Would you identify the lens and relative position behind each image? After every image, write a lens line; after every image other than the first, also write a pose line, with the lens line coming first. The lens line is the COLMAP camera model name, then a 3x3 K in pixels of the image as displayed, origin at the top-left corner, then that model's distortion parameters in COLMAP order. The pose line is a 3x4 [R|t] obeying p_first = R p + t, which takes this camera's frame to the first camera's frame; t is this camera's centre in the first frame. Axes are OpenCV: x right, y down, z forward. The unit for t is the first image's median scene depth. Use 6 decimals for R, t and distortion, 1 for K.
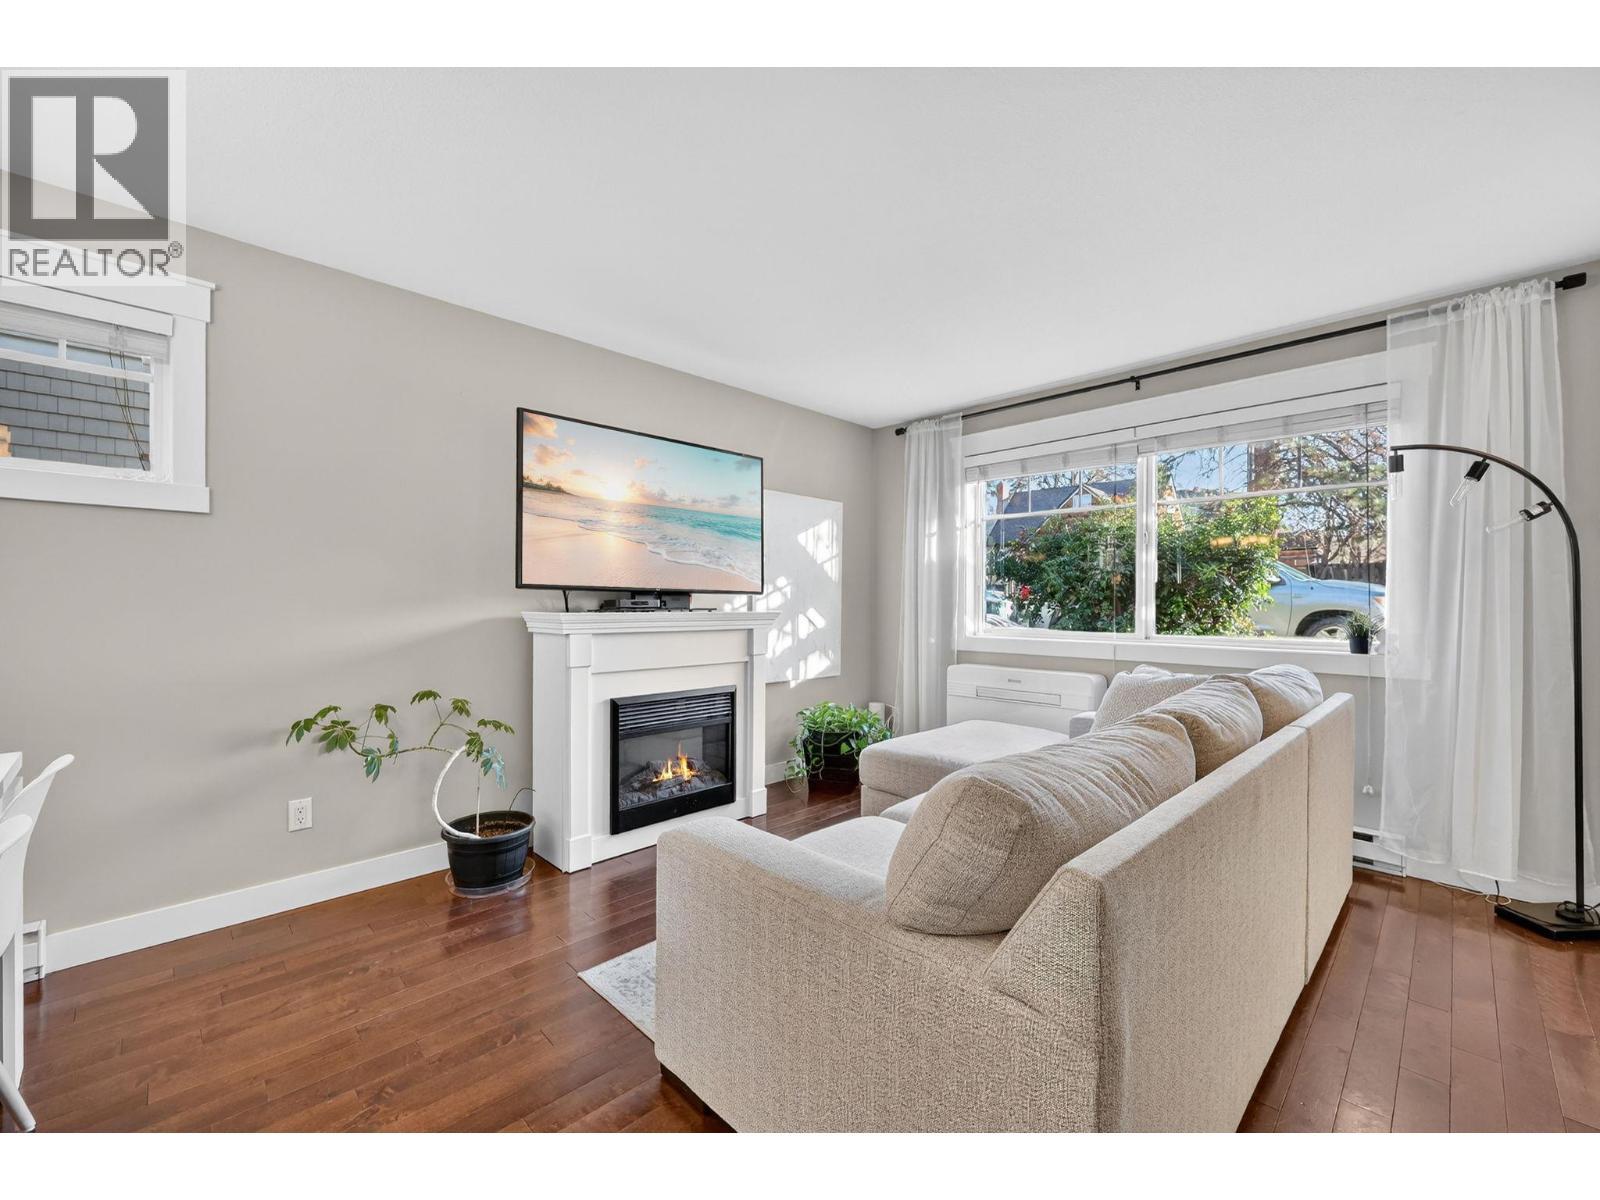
lens RADIAL K [[647.9, 0, 807.3], [0, 647.9, 607.2], [0, 0, 1]] dist [-0.001872, -0.000412]
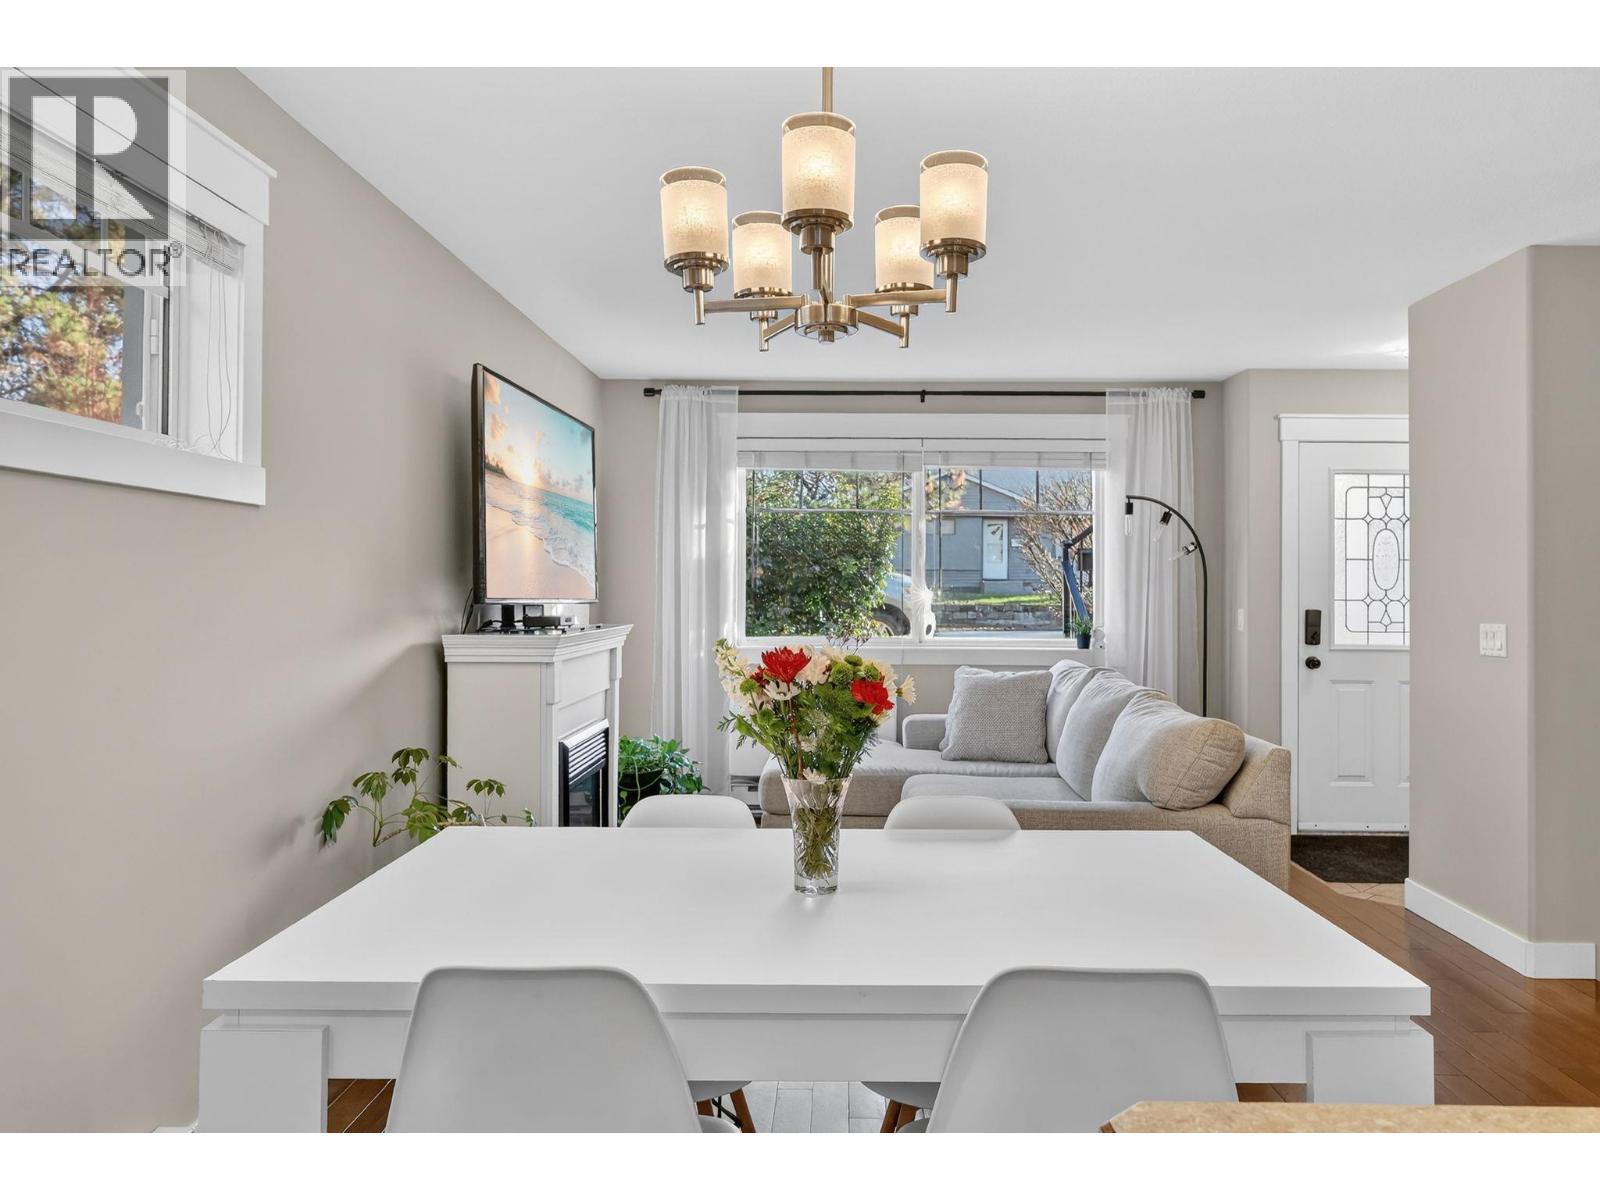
lens RADIAL K [[1111.4, 0, 835.3], [0, 1111.4, 596.6], [0, 0, 1]] dist [0.009114, -0.001378]
pose [[0.710770, -0.004264, 0.703412, -1.012308], [0.001357, 0.999988, 0.004690, -0.040747], [-0.703423, -0.002378, 0.710767, -0.197839]]
